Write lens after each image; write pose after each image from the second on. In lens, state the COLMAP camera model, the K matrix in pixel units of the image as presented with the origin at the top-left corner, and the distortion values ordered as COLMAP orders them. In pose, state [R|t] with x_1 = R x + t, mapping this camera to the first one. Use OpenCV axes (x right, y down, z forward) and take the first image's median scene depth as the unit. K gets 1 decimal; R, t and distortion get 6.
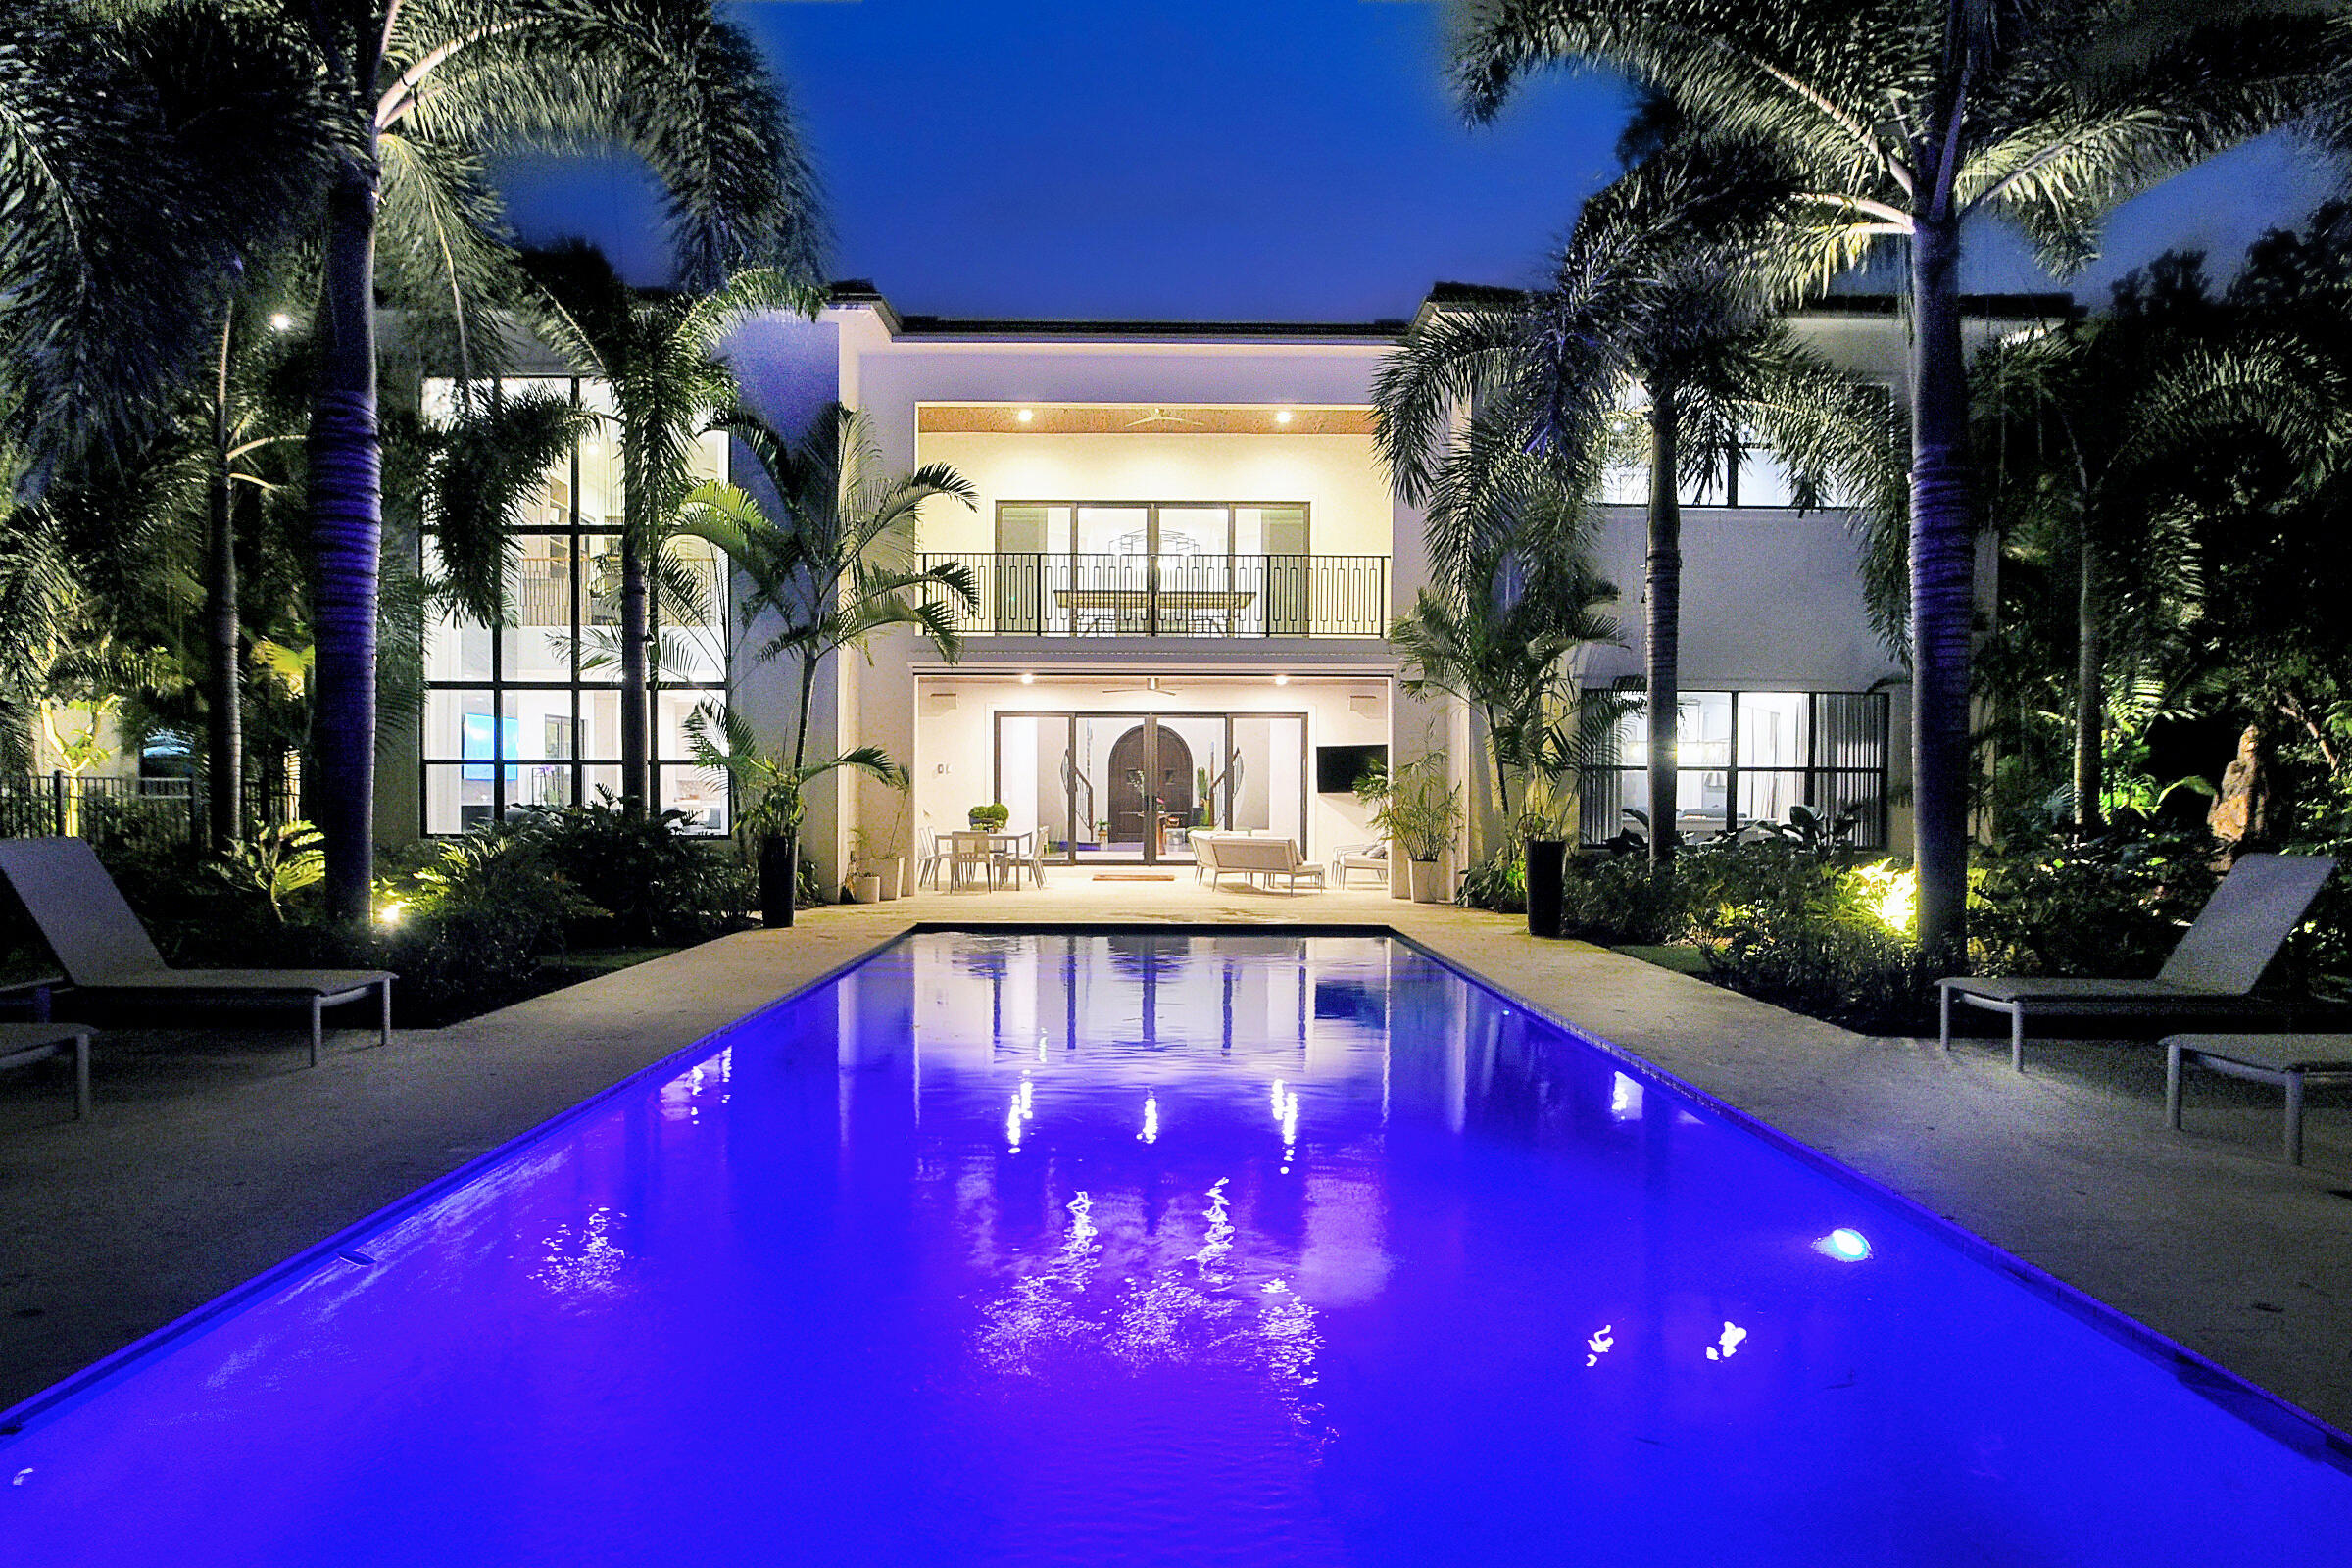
lens RADIAL K [[1433.7, 0, 1134.1], [0, 1433.7, 824.7], [0, 0, 1]] dist [-0.004560, -0.022126]
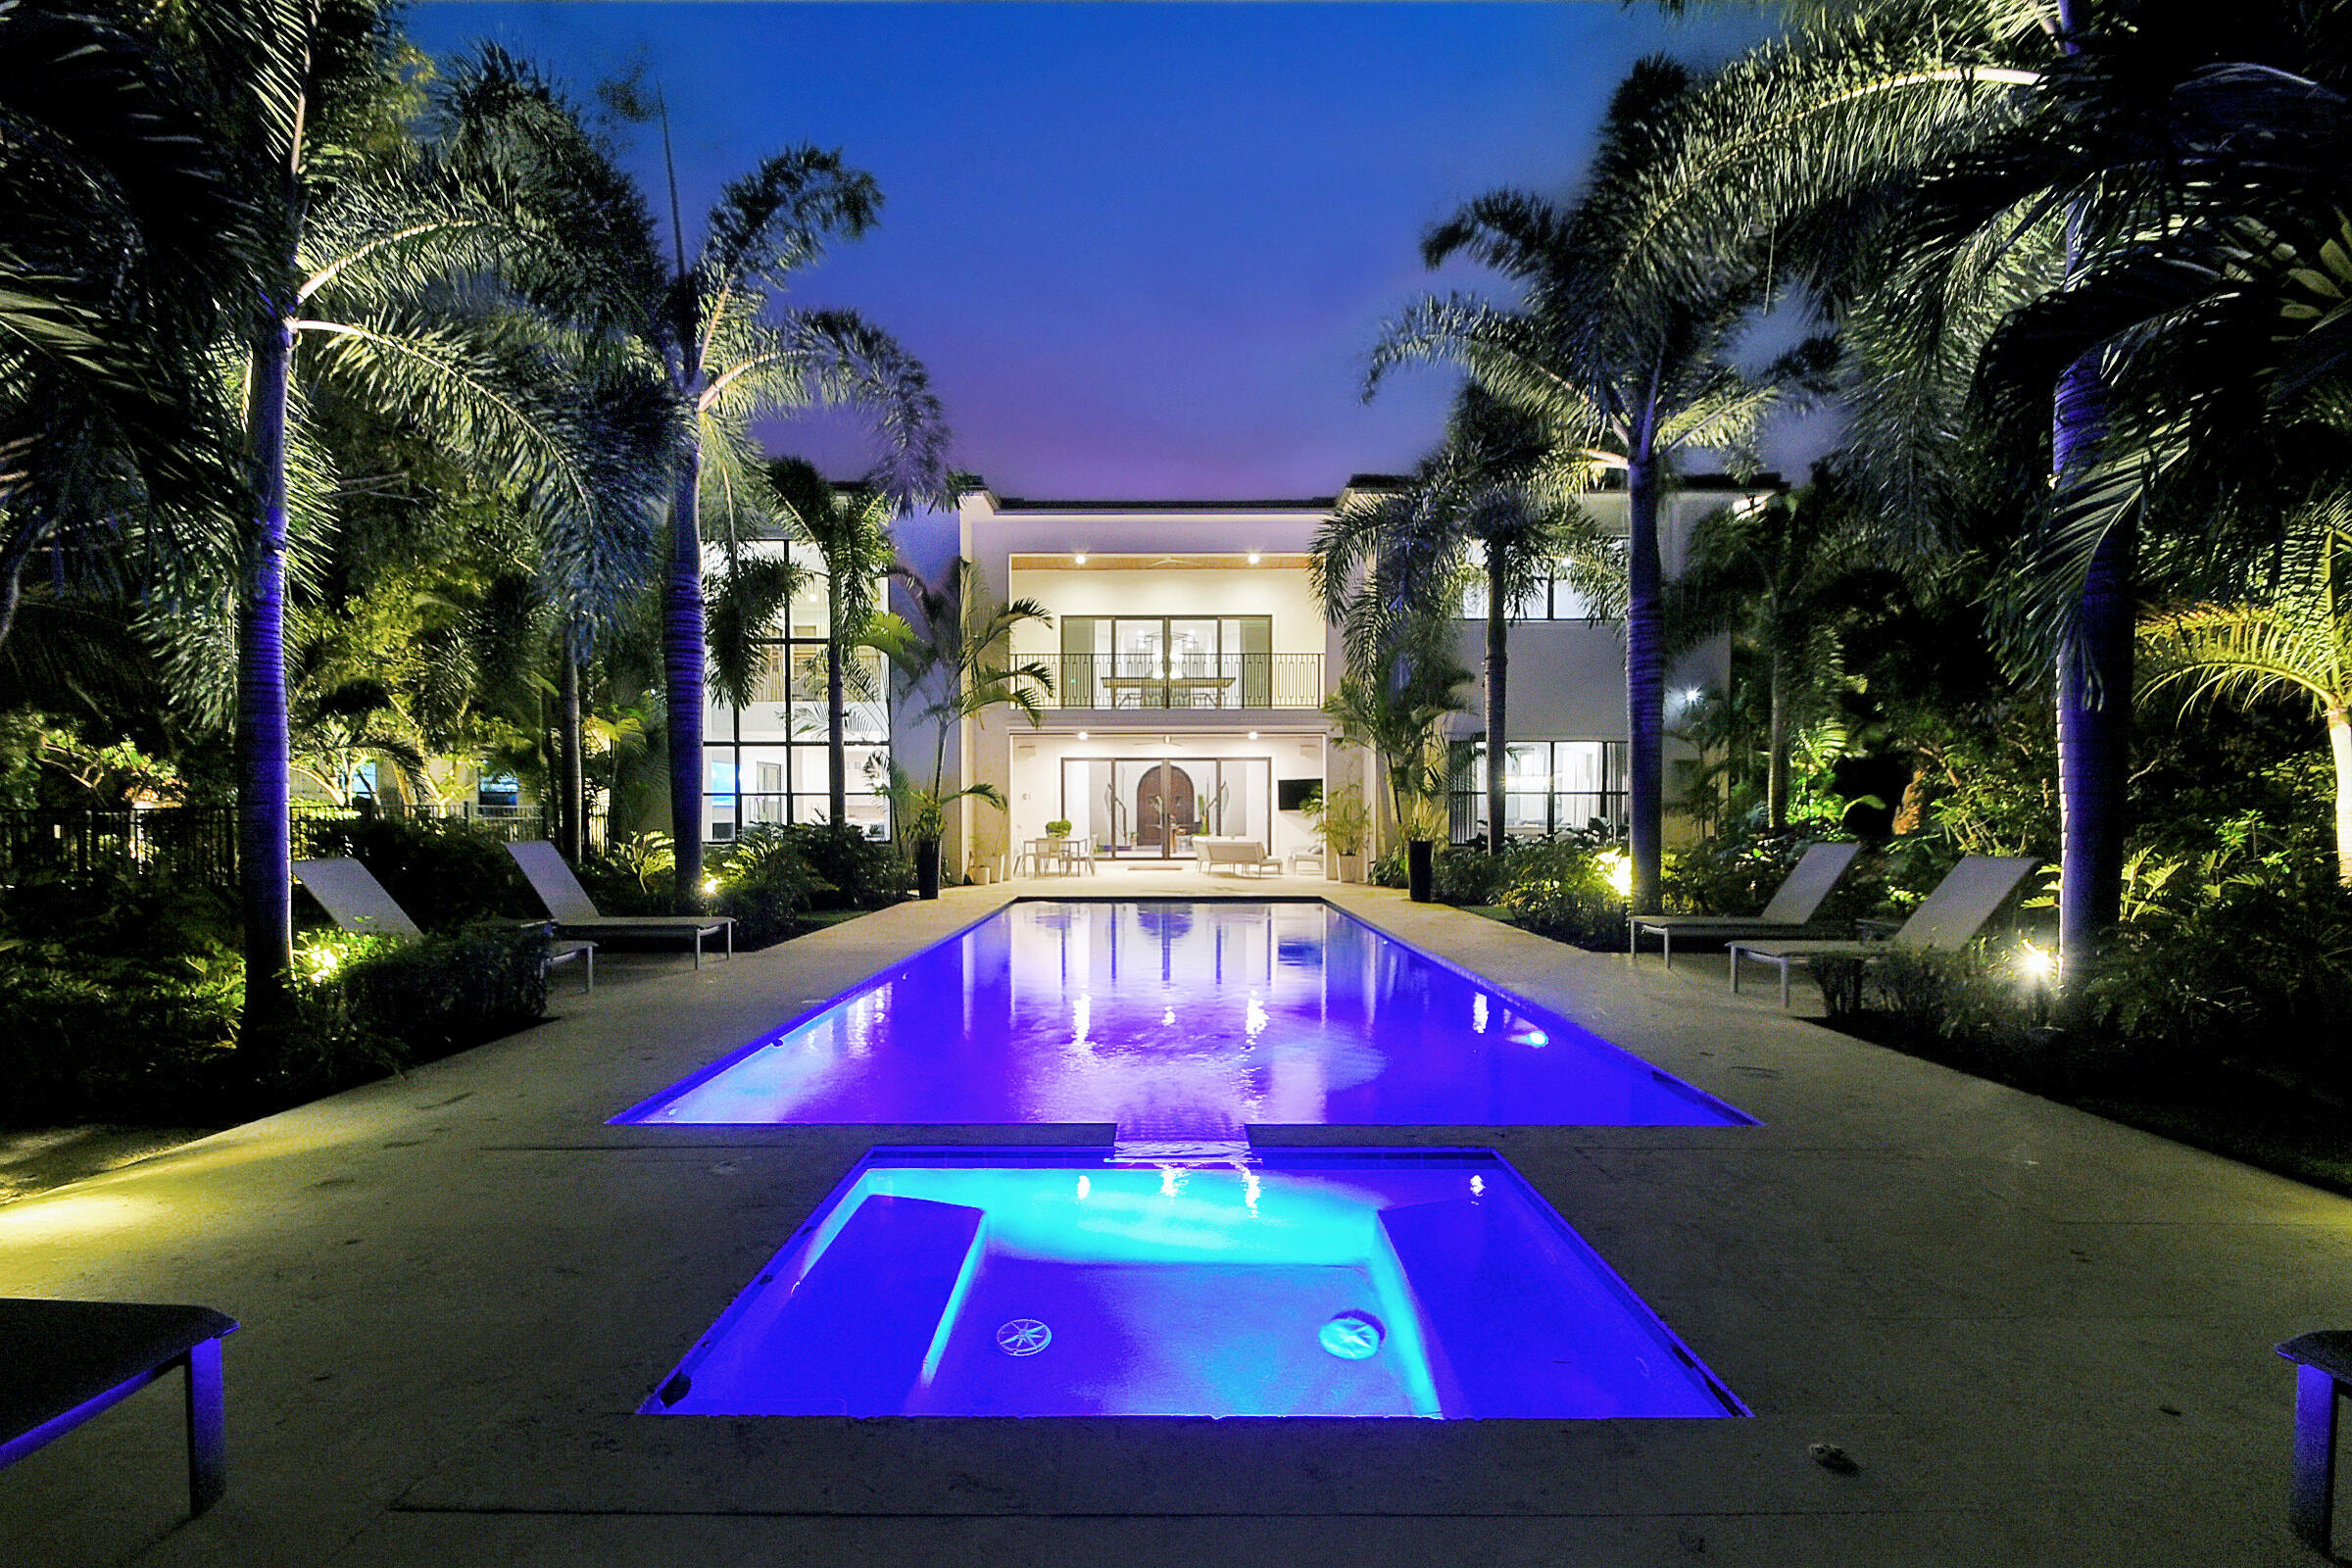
lens RADIAL K [[1039.5, 0, 1156.9], [0, 1039.5, 834.6], [0, 0, 1]] dist [0.011581, -0.011914]
pose [[0.999970, -0.006771, 0.003861, -0.003300], [0.006772, 0.999977, -0.000146, 0.002354], [-0.003859, 0.000172, 0.999993, -0.107567]]
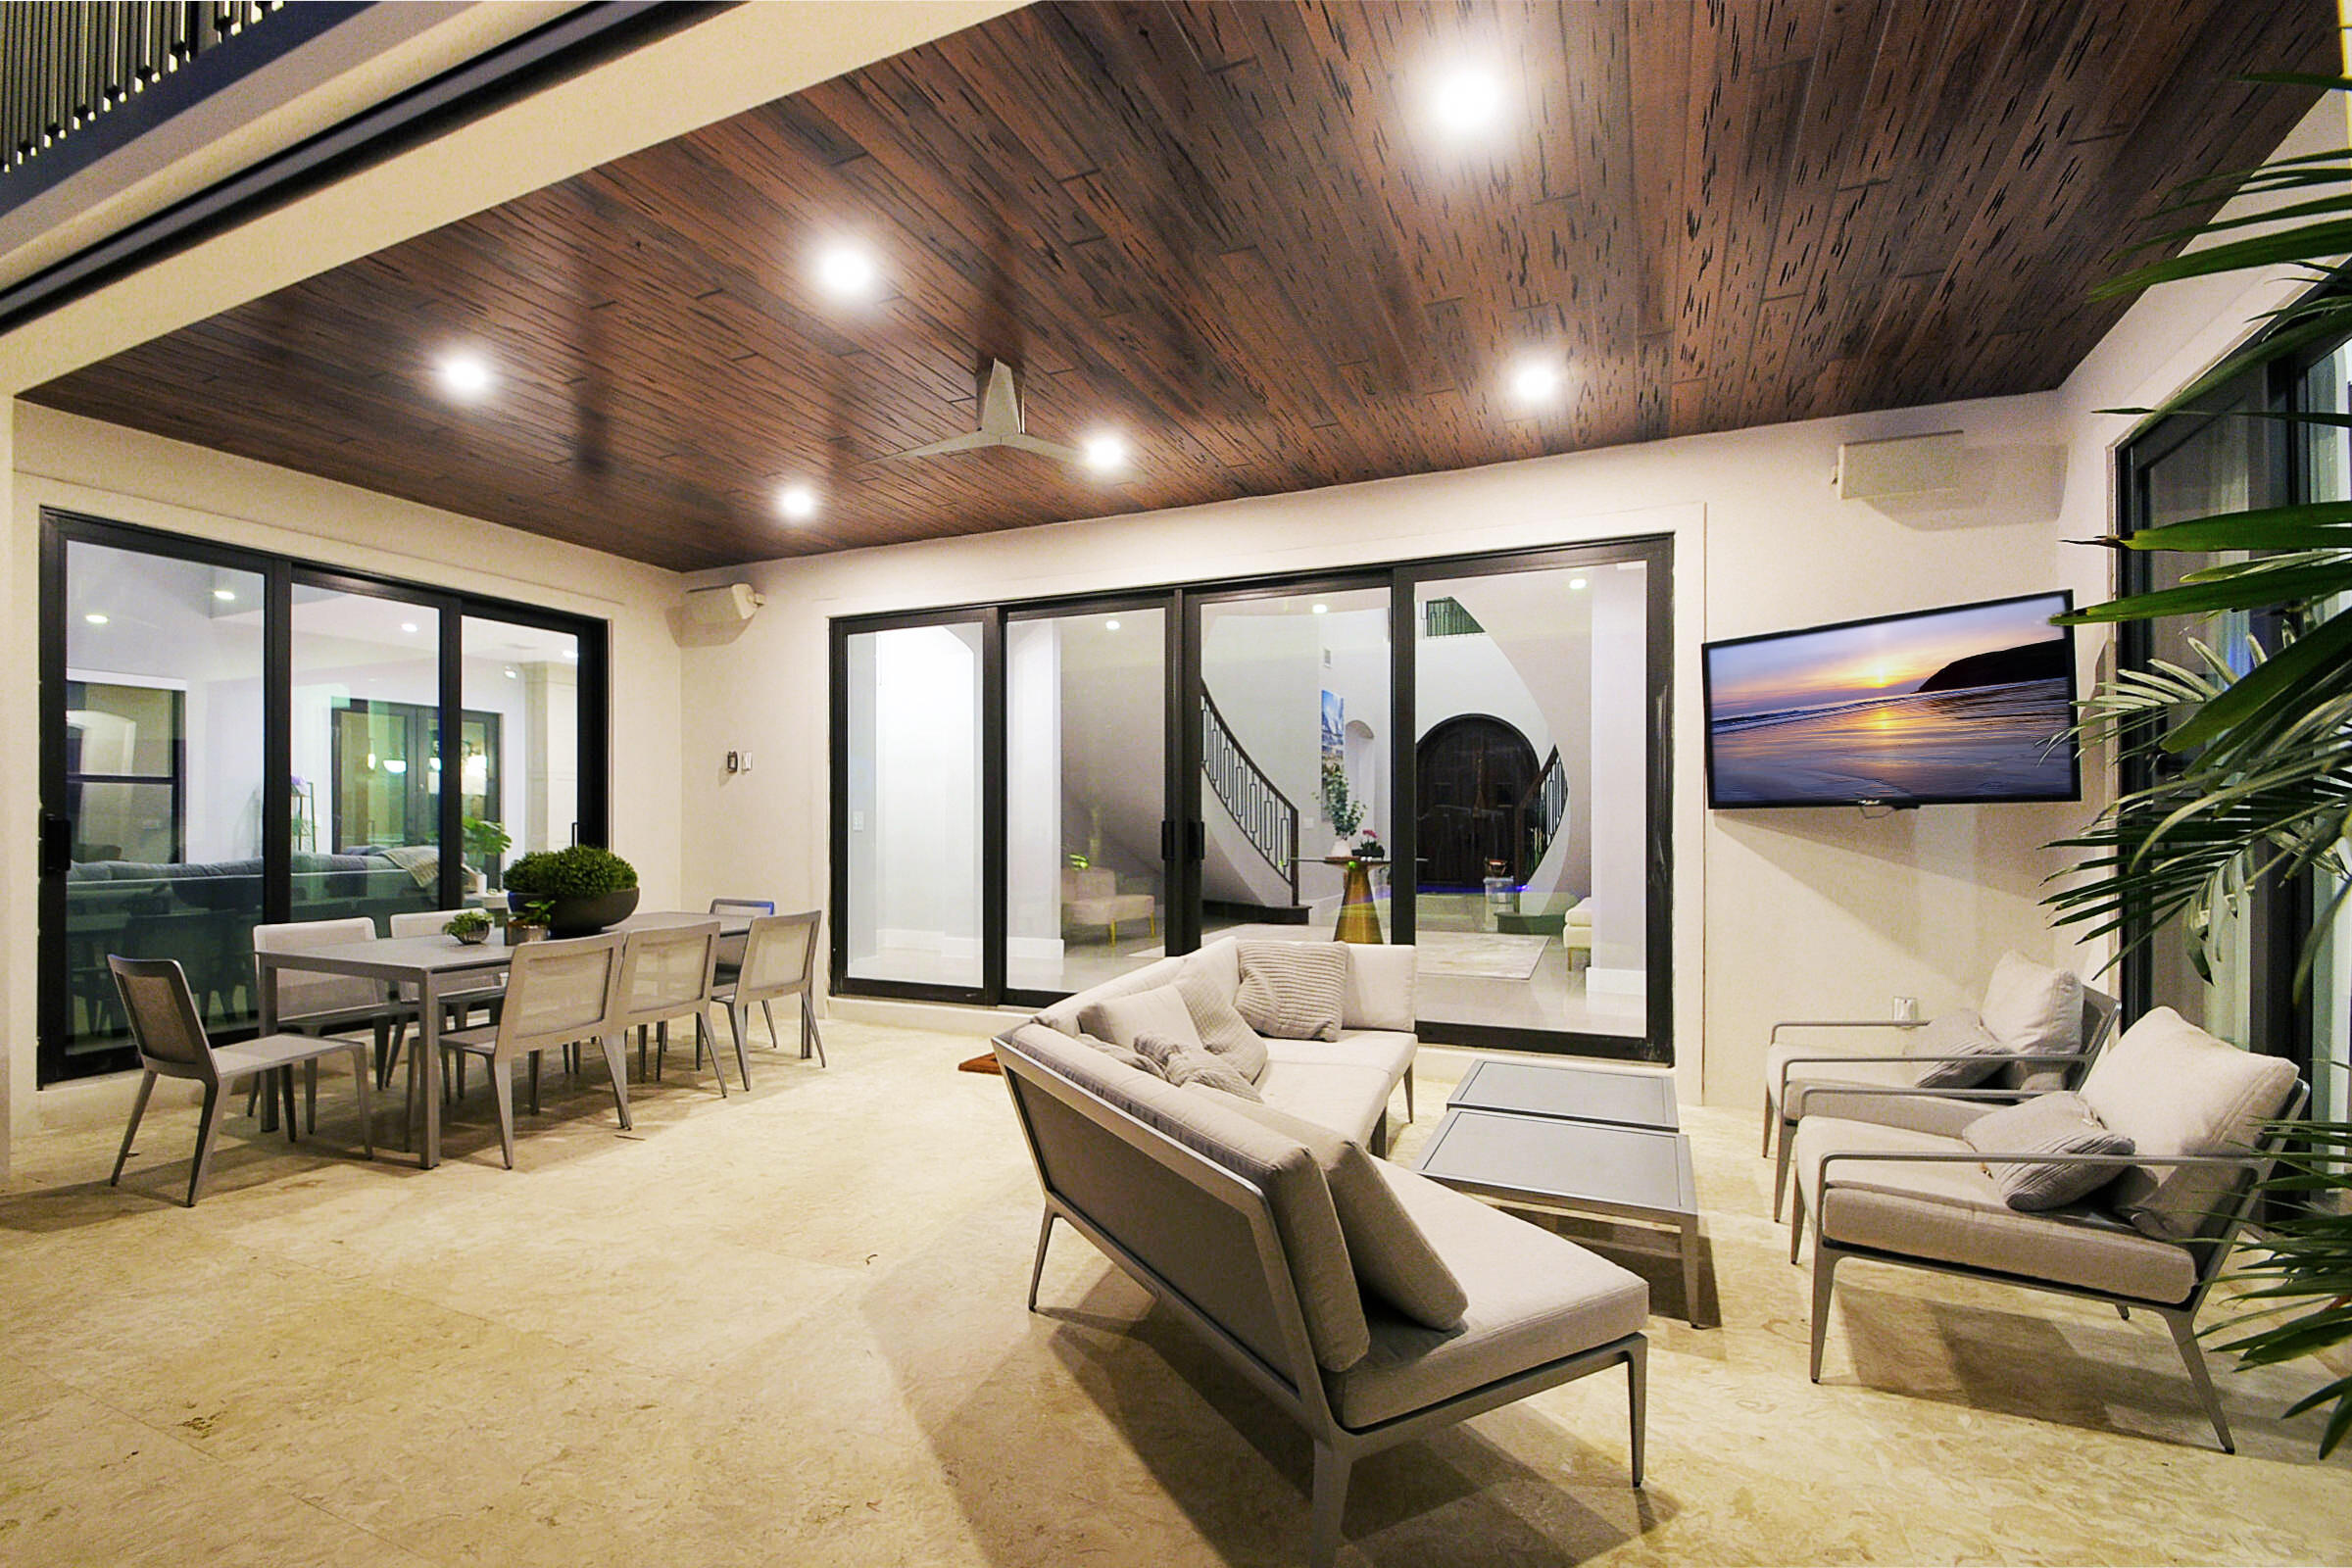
lens RADIAL K [[1039.5, 0, 1156.9], [0, 1039.5, 834.6], [0, 0, 1]] dist [0.011581, -0.011914]
pose [[0.916303, -0.004751, -0.400457, 0.149903], [-0.001205, 0.999892, -0.014621, -0.018634], [0.400483, 0.013880, 0.916199, 1.038889]]
